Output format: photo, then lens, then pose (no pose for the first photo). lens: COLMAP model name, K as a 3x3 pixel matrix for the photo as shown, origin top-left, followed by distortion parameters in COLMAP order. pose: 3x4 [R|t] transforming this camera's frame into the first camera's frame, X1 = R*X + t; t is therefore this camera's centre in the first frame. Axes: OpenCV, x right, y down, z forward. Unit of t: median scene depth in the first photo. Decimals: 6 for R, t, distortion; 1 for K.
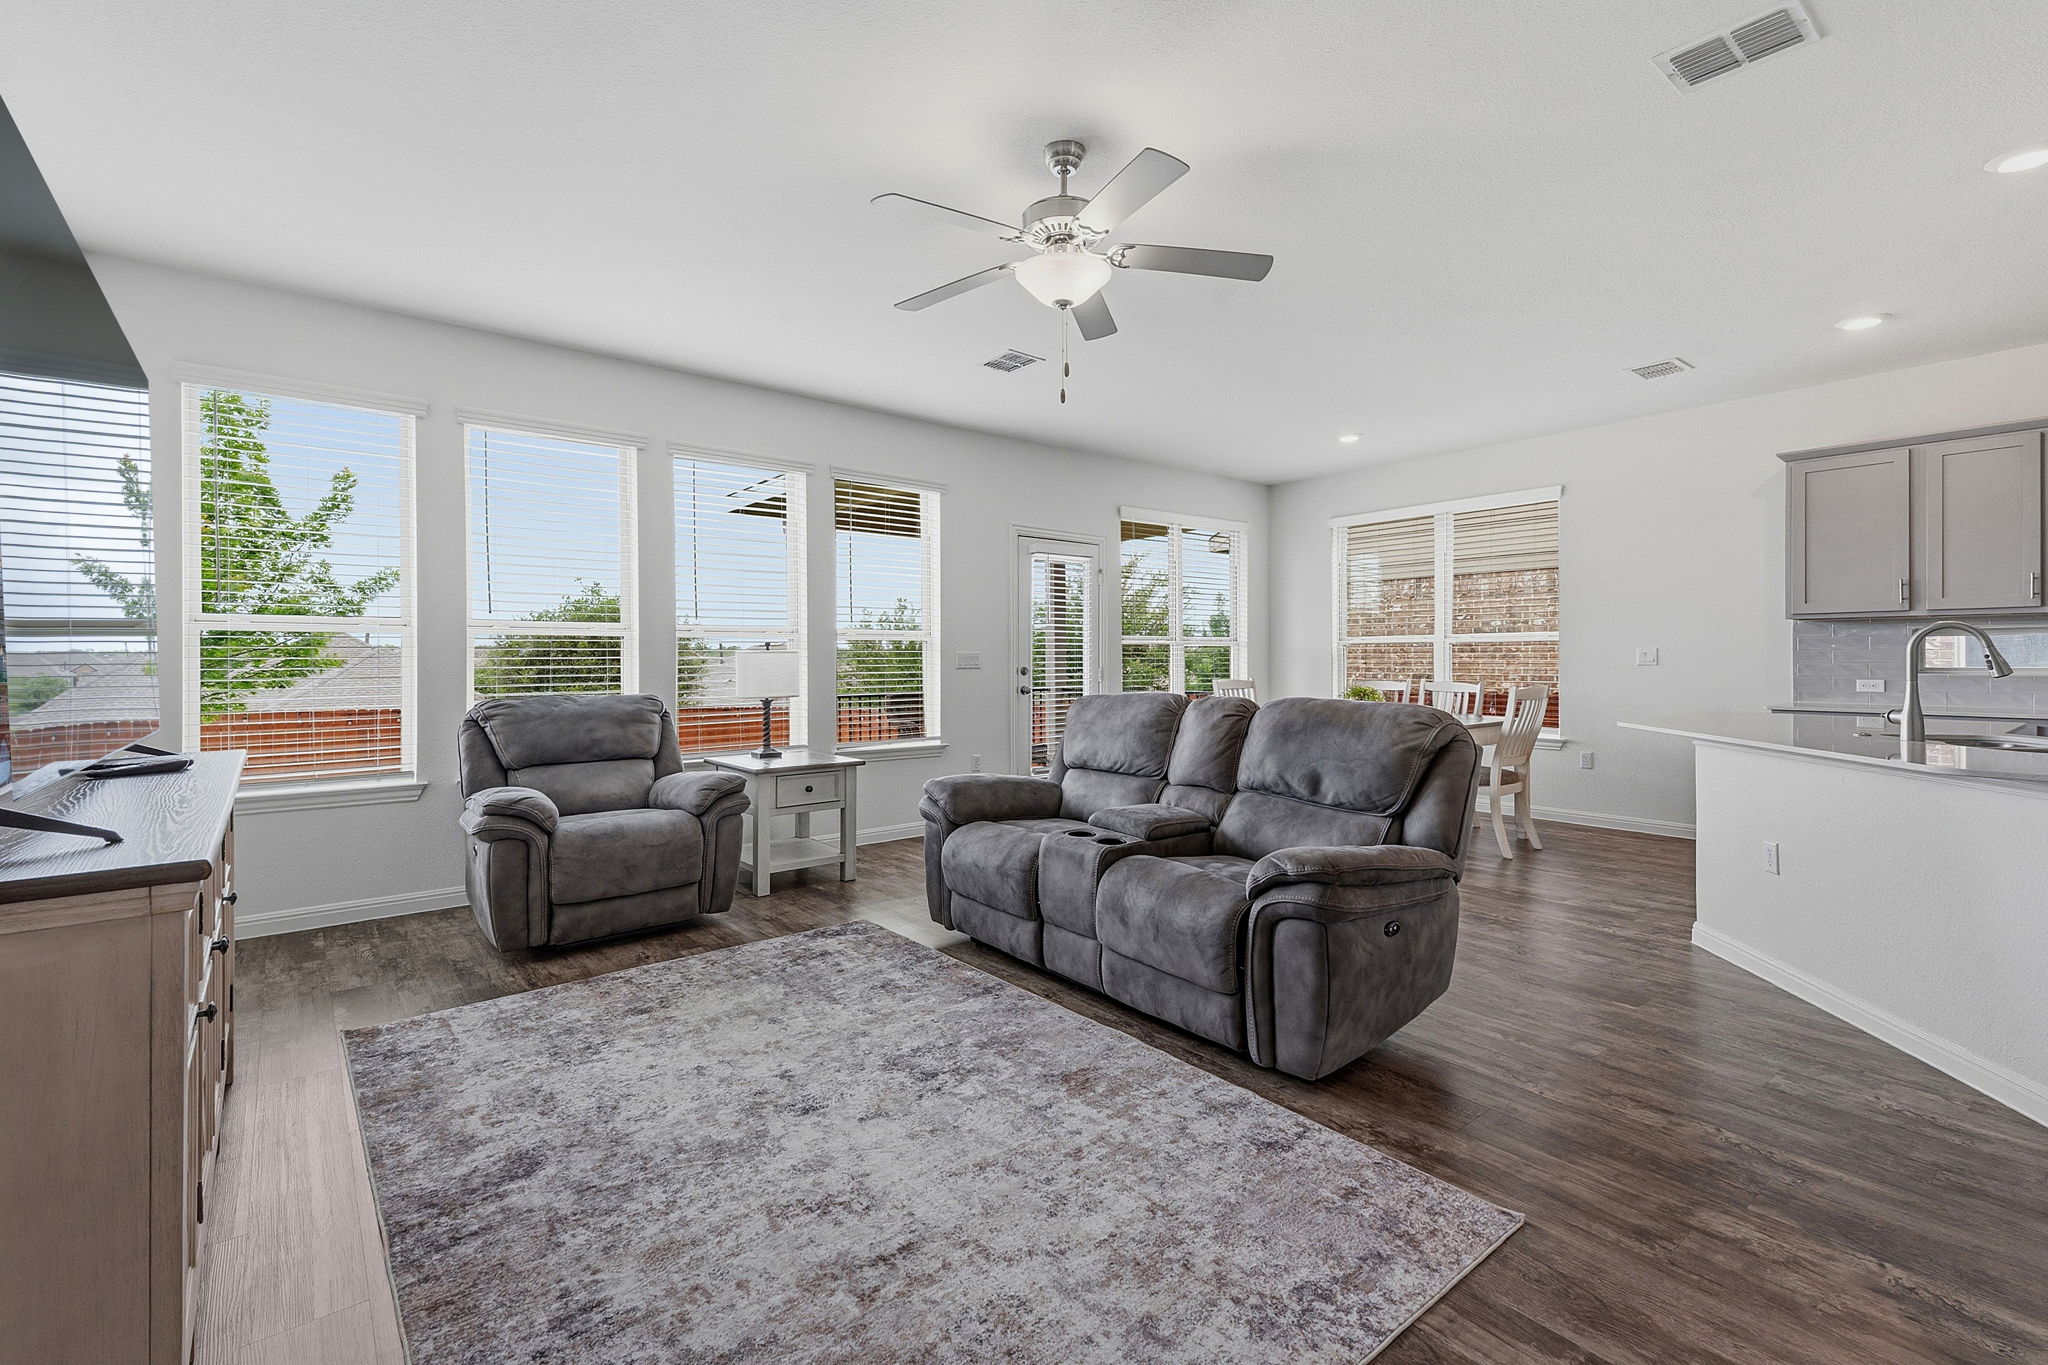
lens RADIAL K [[889.7, 0, 1041.5], [0, 889.7, 651.2], [0, 0, 1]] dist [0.044178, -0.013836]
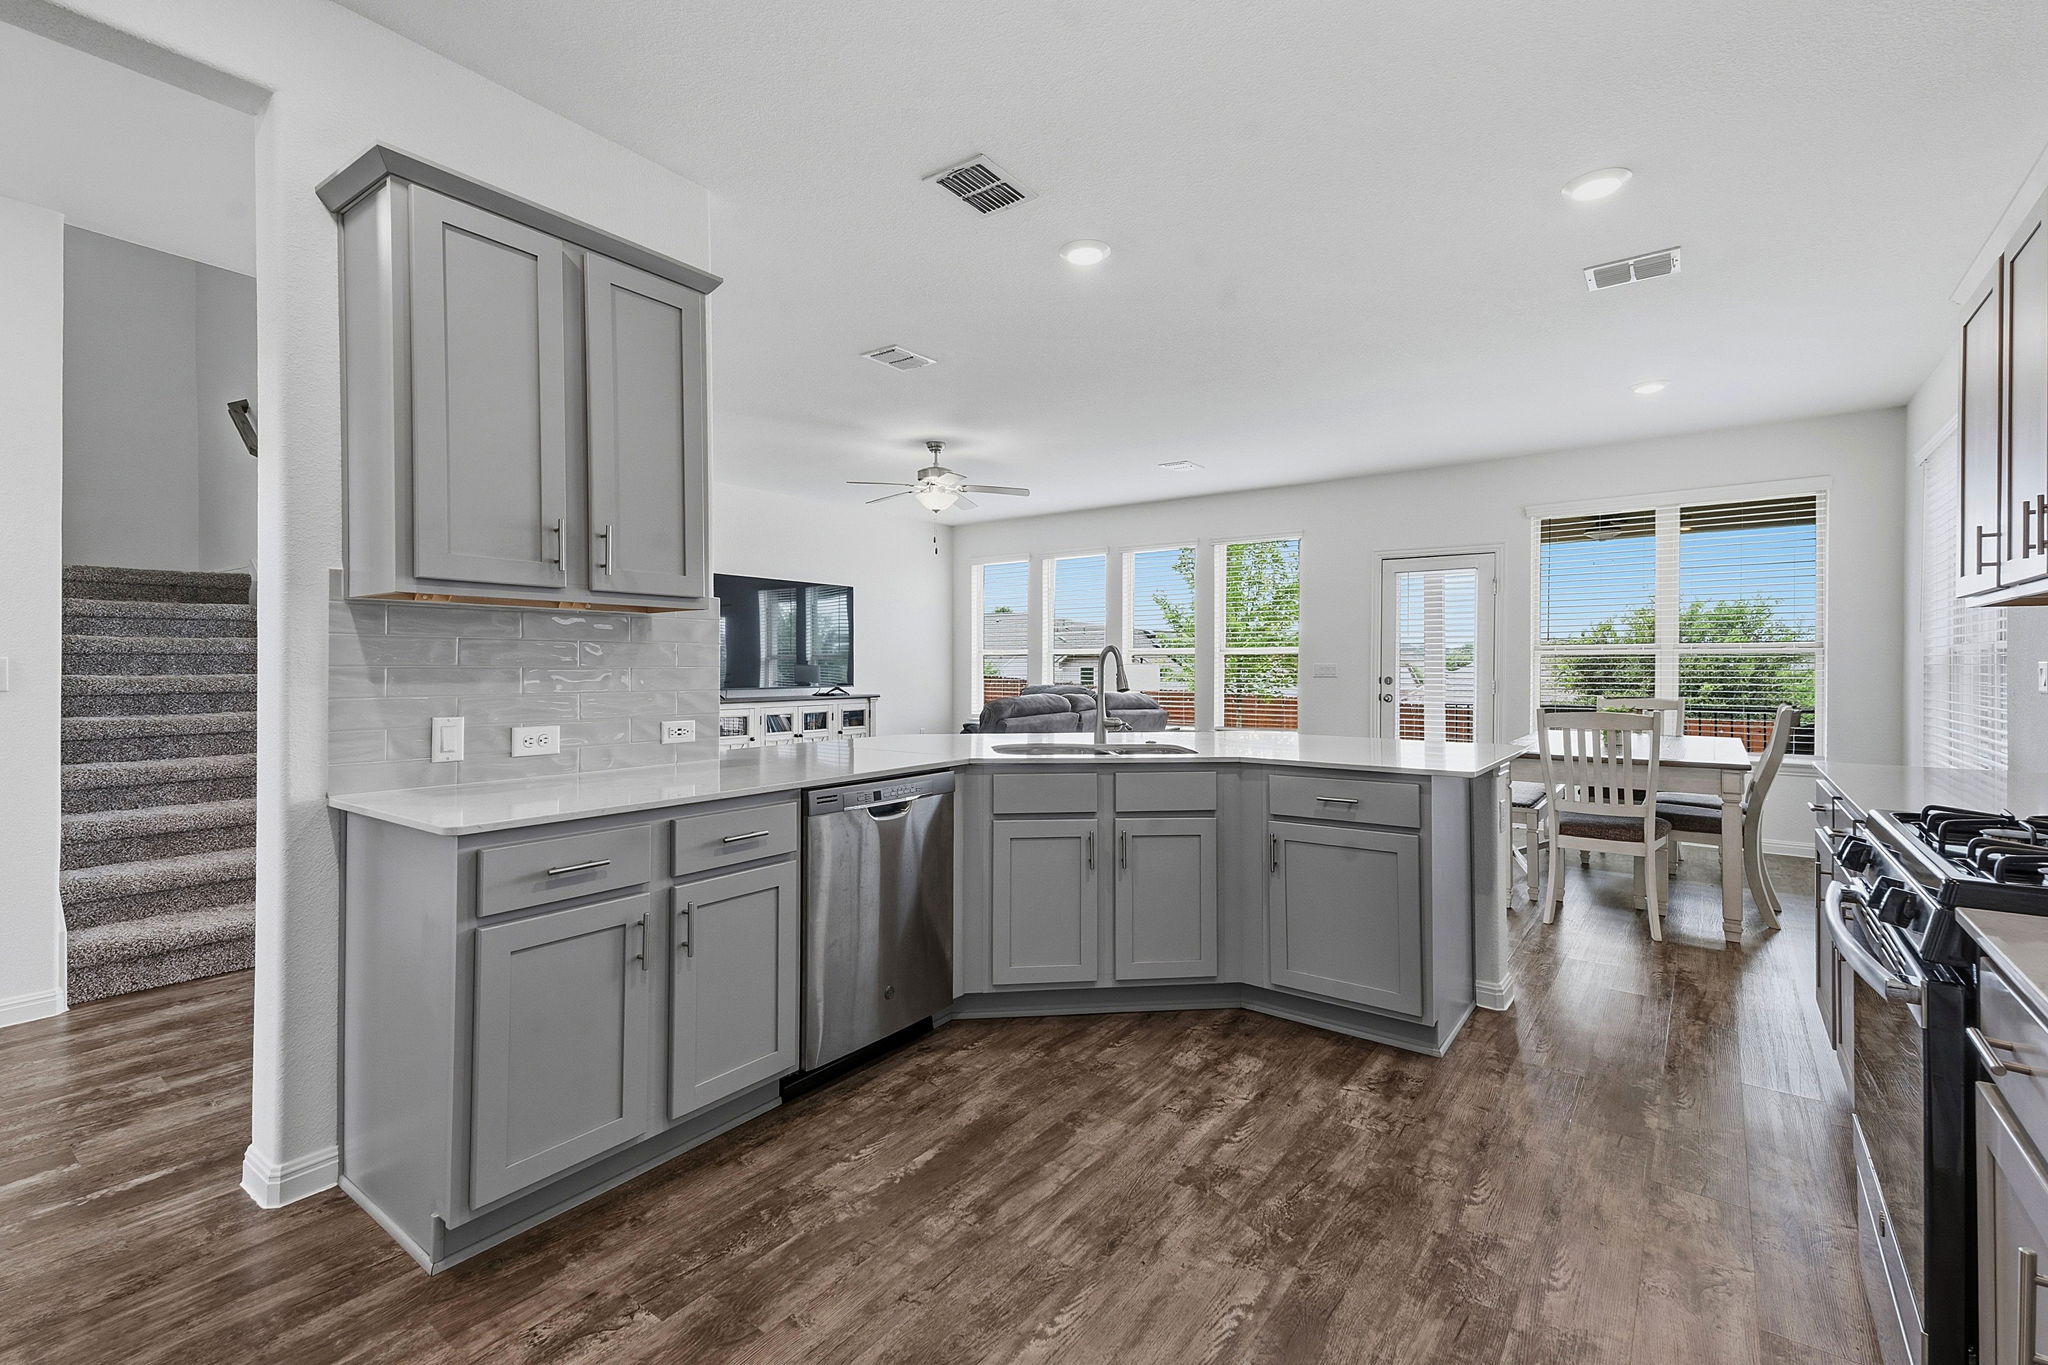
lens RADIAL K [[889.7, 0, 1015.1], [0, 889.7, 655.7], [0, 0, 1]] dist [0.044178, -0.013836]
pose [[0.239589, -0.004179, -0.970866, 2.327032], [0.001153, 0.999991, -0.004020, -0.015393], [0.970874, -0.000156, 0.239591, 0.684729]]
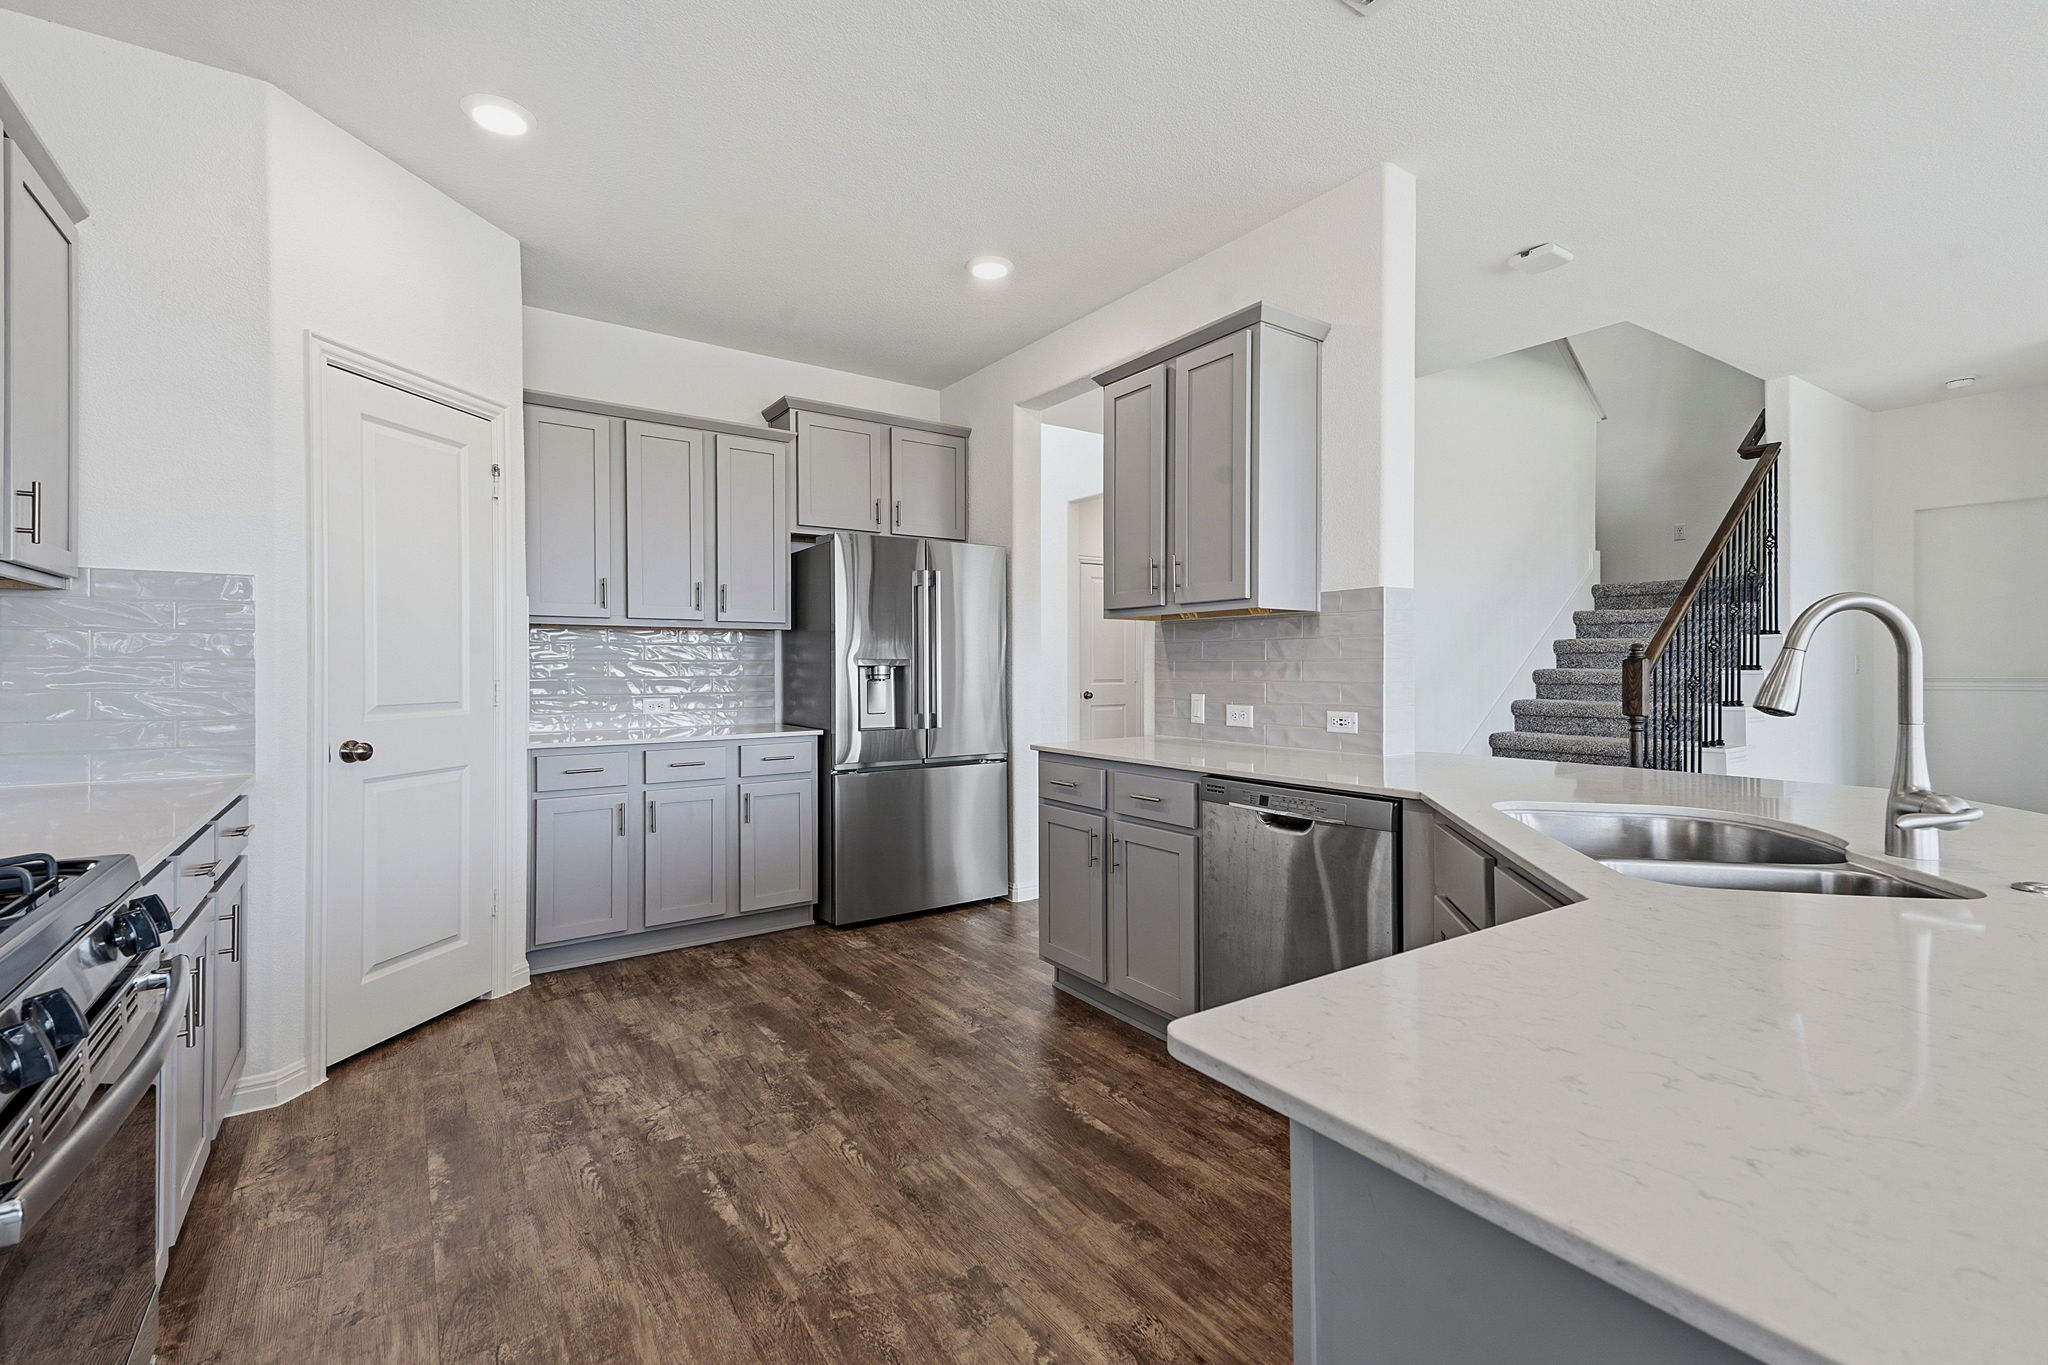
lens RADIAL K [[889.7, 0, 1025.5], [0, 889.7, 668.4], [0, 0, 1]] dist [0.044178, -0.013836]
pose [[-0.997733, 0.005449, 0.067082, 1.511088], [0.005269, 0.999982, -0.002859, 0.005424], [-0.067096, -0.002499, -0.997743, 1.670871]]
